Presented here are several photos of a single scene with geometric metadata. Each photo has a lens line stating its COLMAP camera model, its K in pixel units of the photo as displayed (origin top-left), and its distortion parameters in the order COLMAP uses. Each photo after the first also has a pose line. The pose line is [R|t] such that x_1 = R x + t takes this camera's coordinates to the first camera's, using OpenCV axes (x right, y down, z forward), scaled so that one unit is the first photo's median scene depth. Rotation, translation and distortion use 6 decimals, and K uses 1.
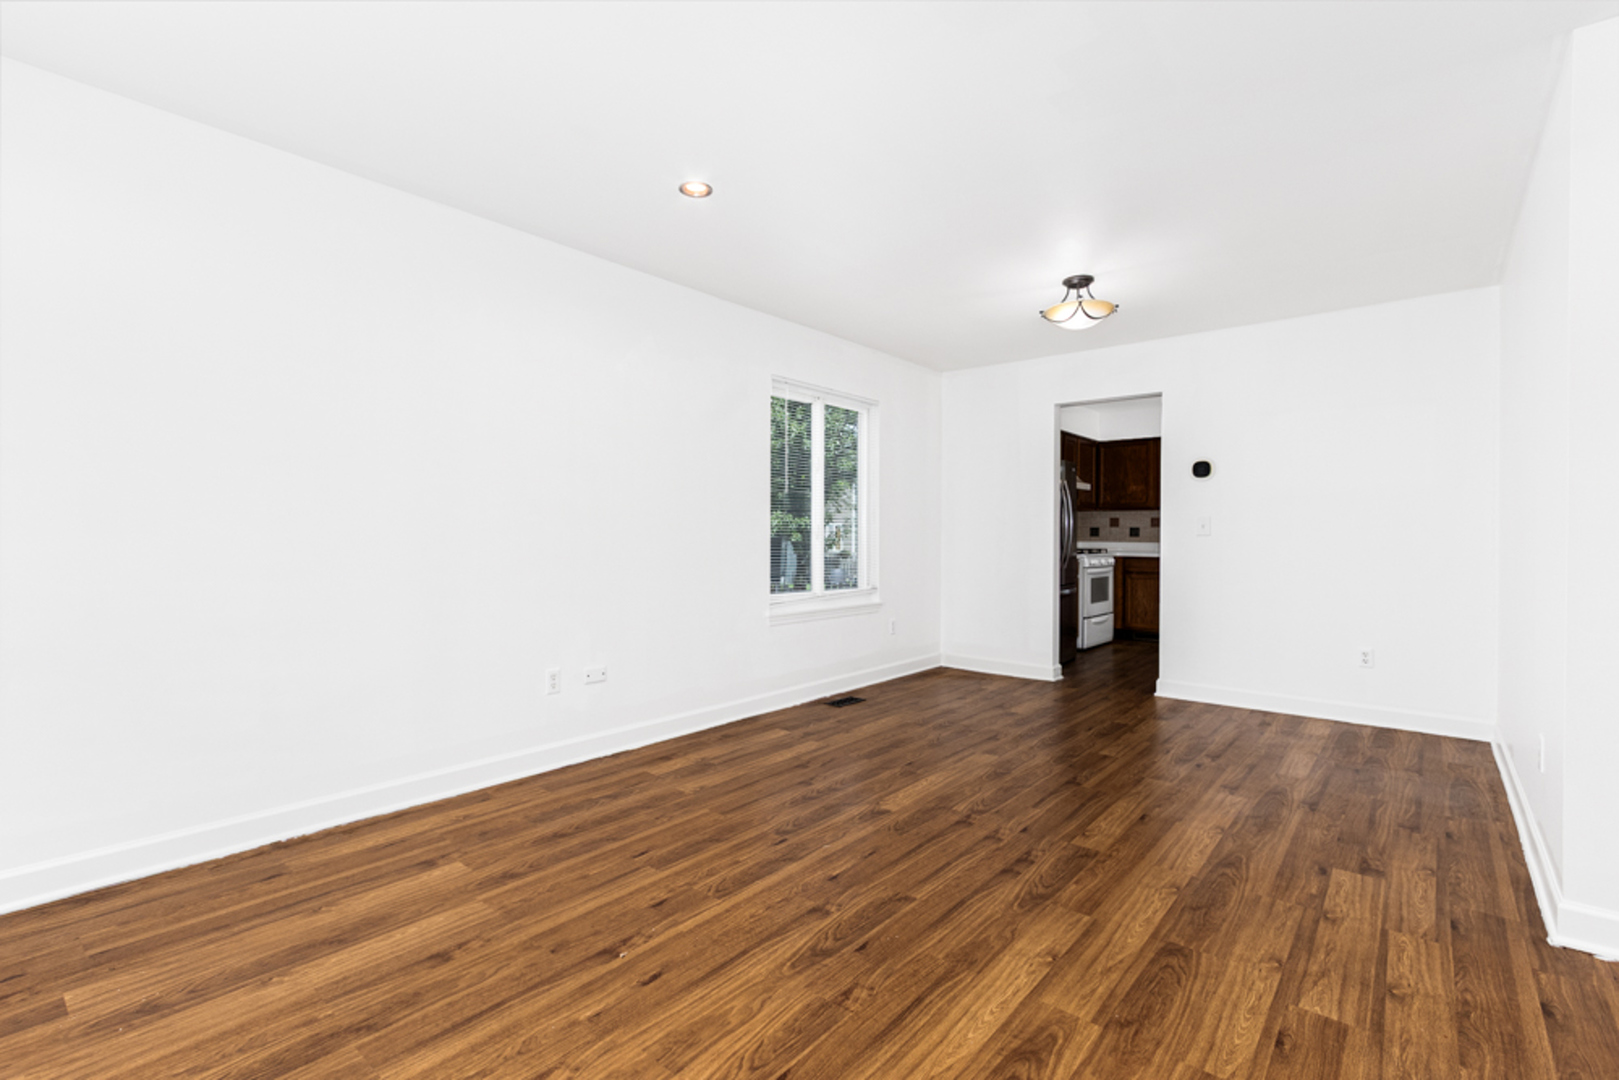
lens RADIAL K [[736.8, 0, 806.6], [0, 736.8, 508.6], [0, 0, 1]] dist [0.001482, -0.000041]
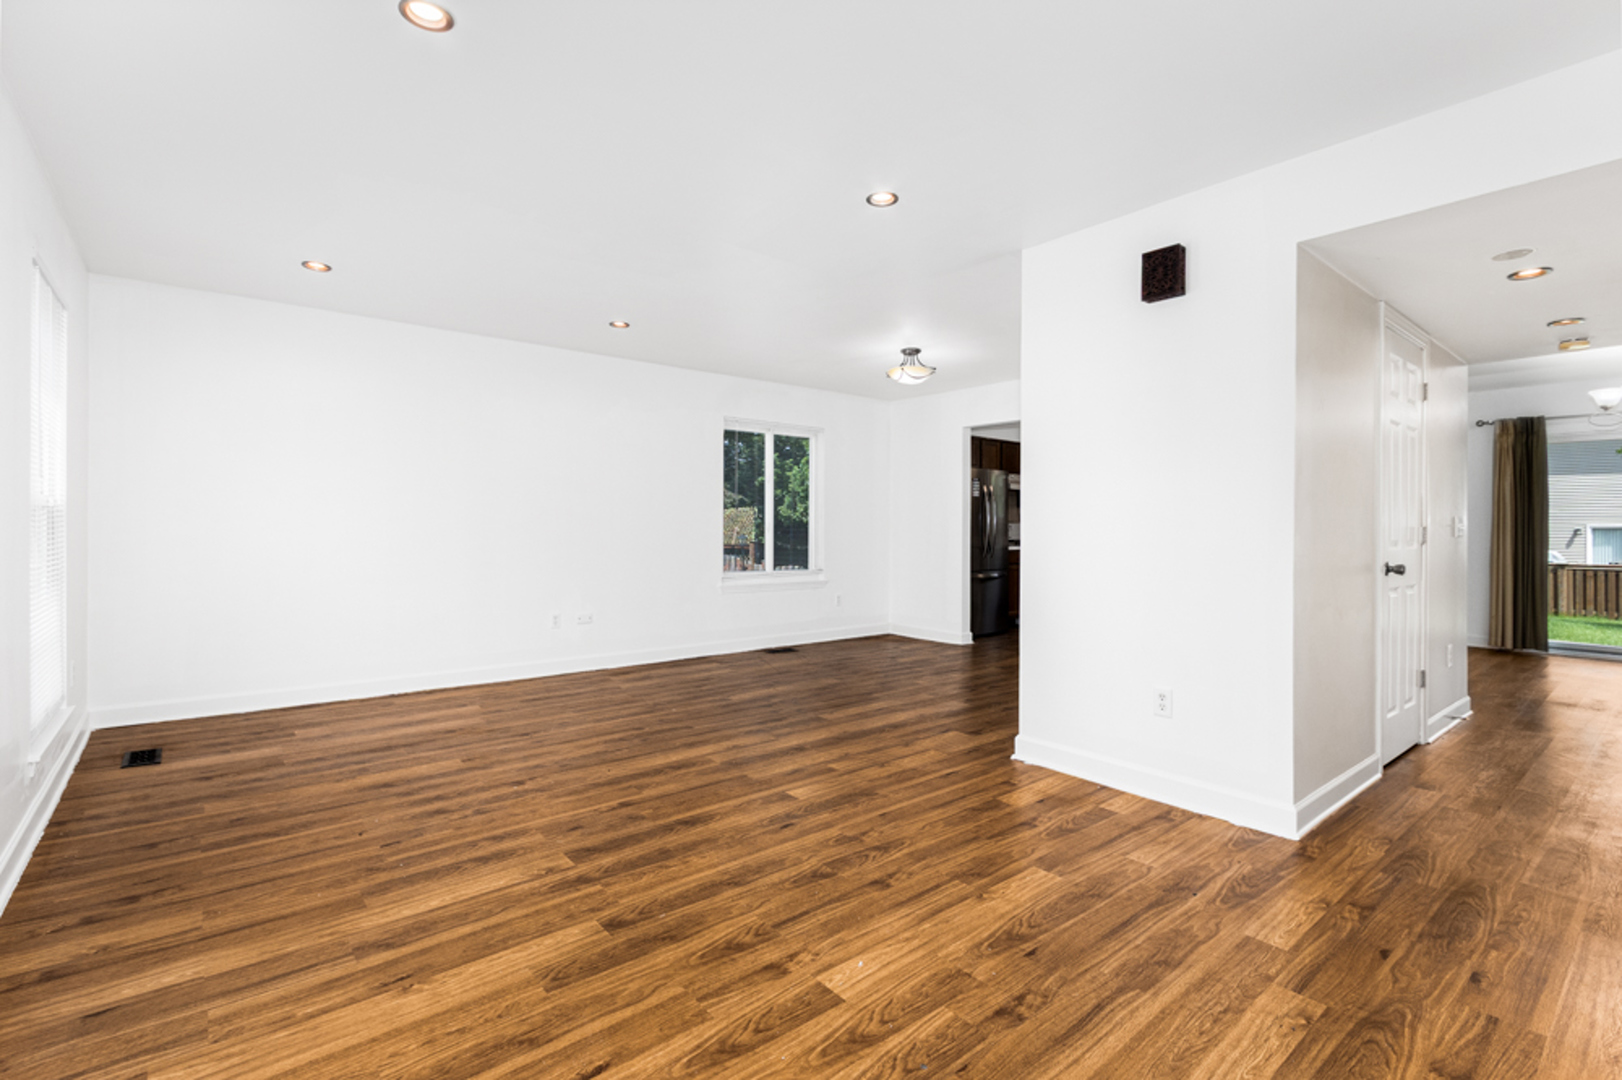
lens RADIAL K [[740.5, 0, 824.9], [0, 740.5, 530.4], [0, 0, 1]] dist [0.001327, -0.000042]
pose [[0.986891, 0.002735, -0.161366, 0.702543], [0.003503, 0.999258, 0.038360, -0.032591], [0.161351, -0.038423, 0.986149, -0.696234]]
